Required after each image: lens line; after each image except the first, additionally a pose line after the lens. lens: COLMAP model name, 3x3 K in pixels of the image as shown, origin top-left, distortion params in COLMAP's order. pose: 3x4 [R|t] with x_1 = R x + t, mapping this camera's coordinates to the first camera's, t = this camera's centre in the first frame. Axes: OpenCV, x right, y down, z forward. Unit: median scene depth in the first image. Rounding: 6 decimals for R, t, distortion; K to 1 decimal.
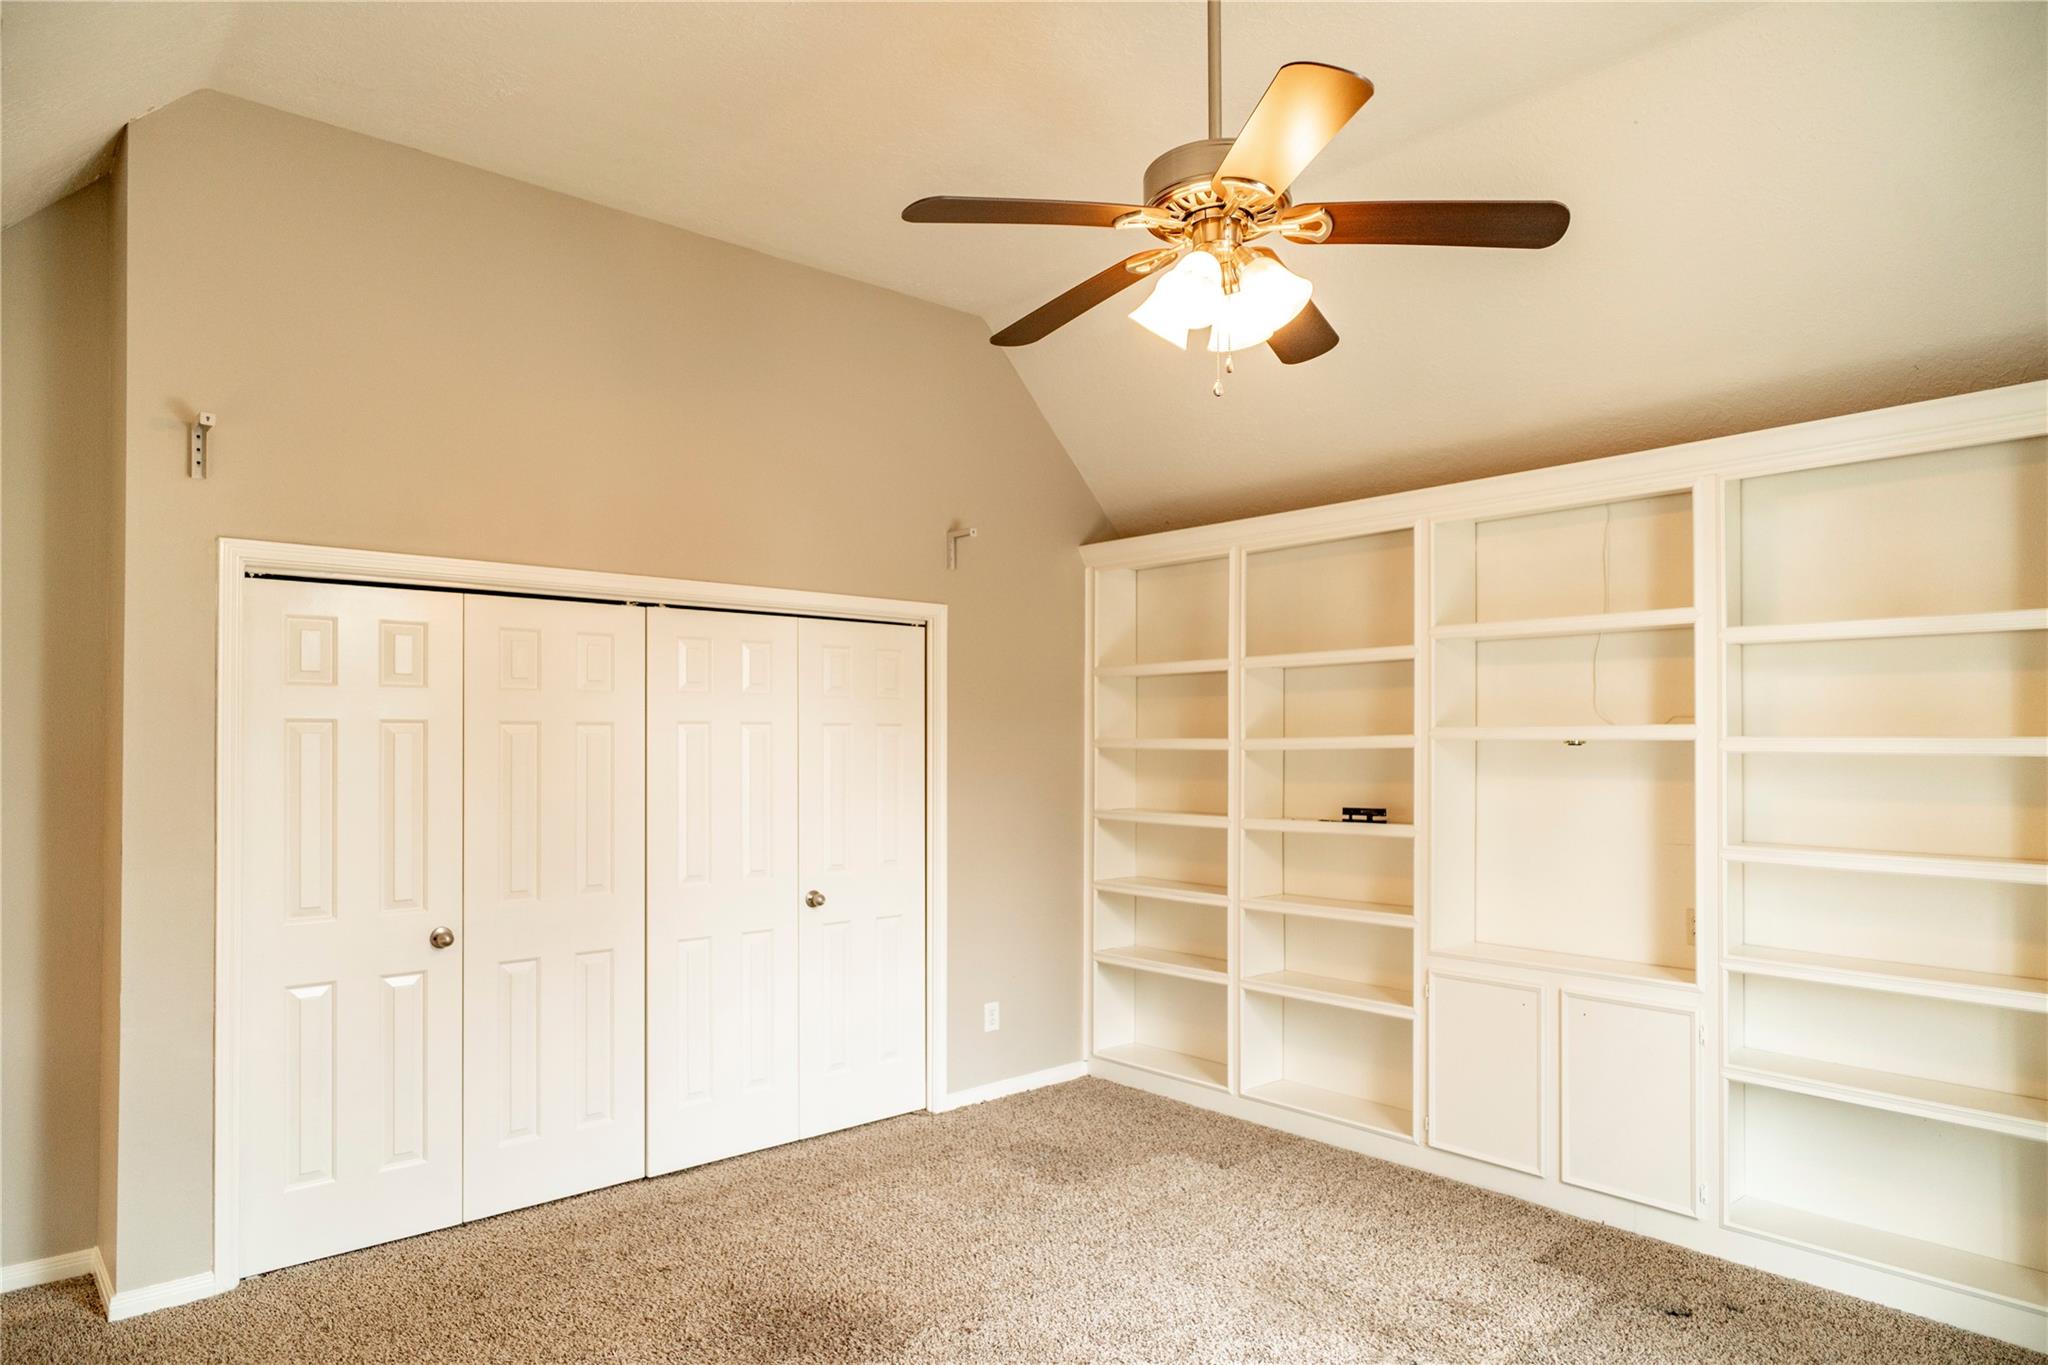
lens RADIAL K [[1228.4, 0, 1077.4], [0, 1228.4, 750.3], [0, 0, 1]] dist [-0.000611, -0.002450]
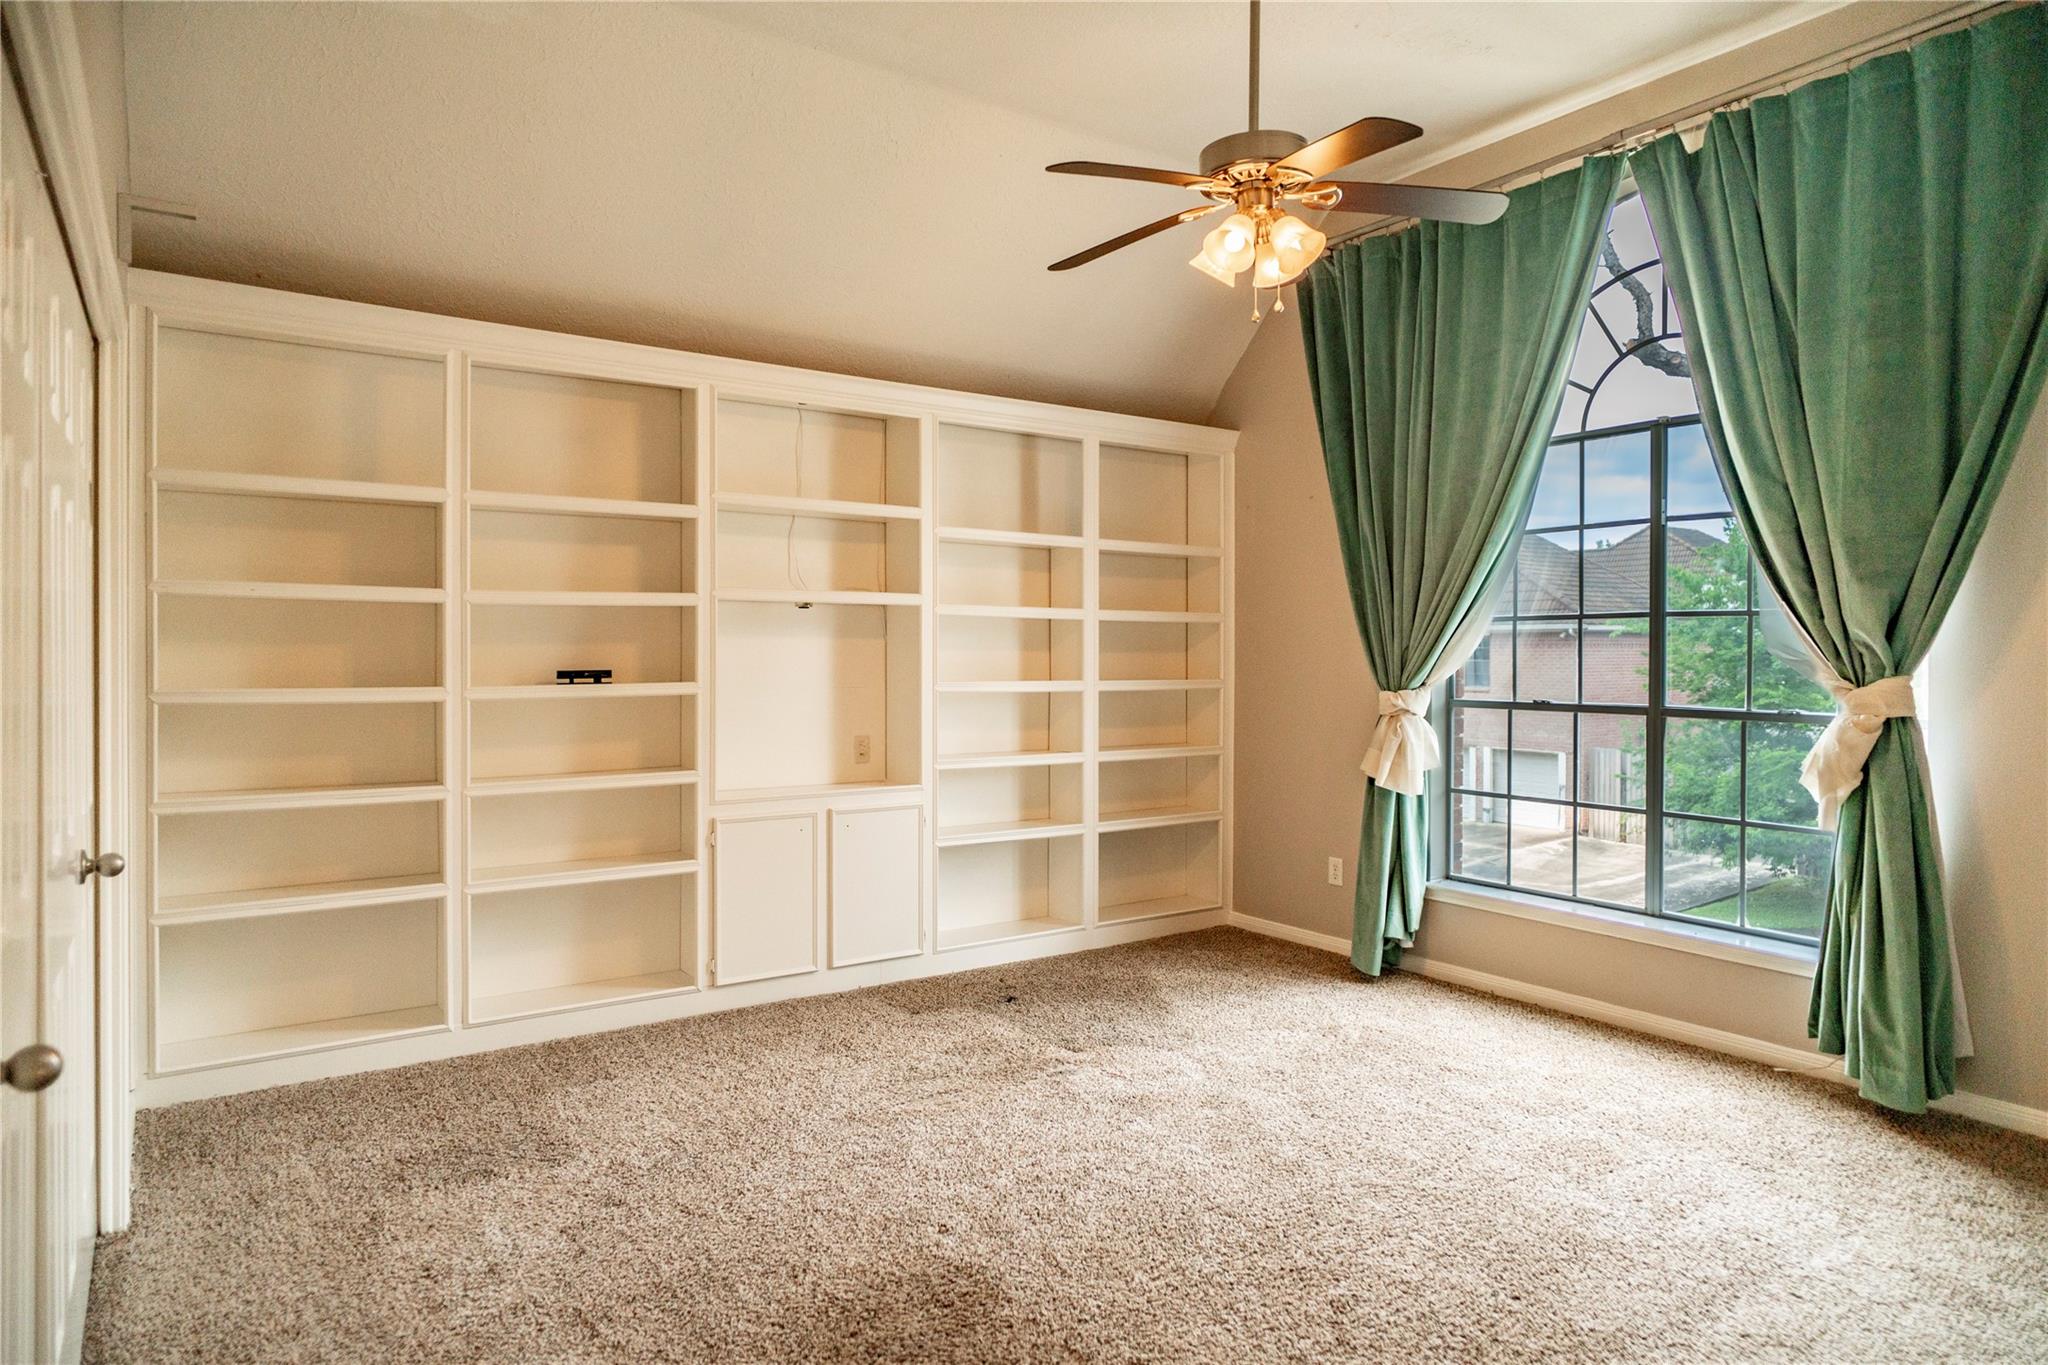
lens RADIAL K [[1228.4, 0, 1028.5], [0, 1228.4, 667.7], [0, 0, 1]] dist [-0.000611, -0.002450]
pose [[0.129530, -0.013641, 0.991482, -0.700746], [0.000461, 0.999906, 0.013696, 0.035345], [-0.991575, -0.001317, 0.129524, 0.590802]]
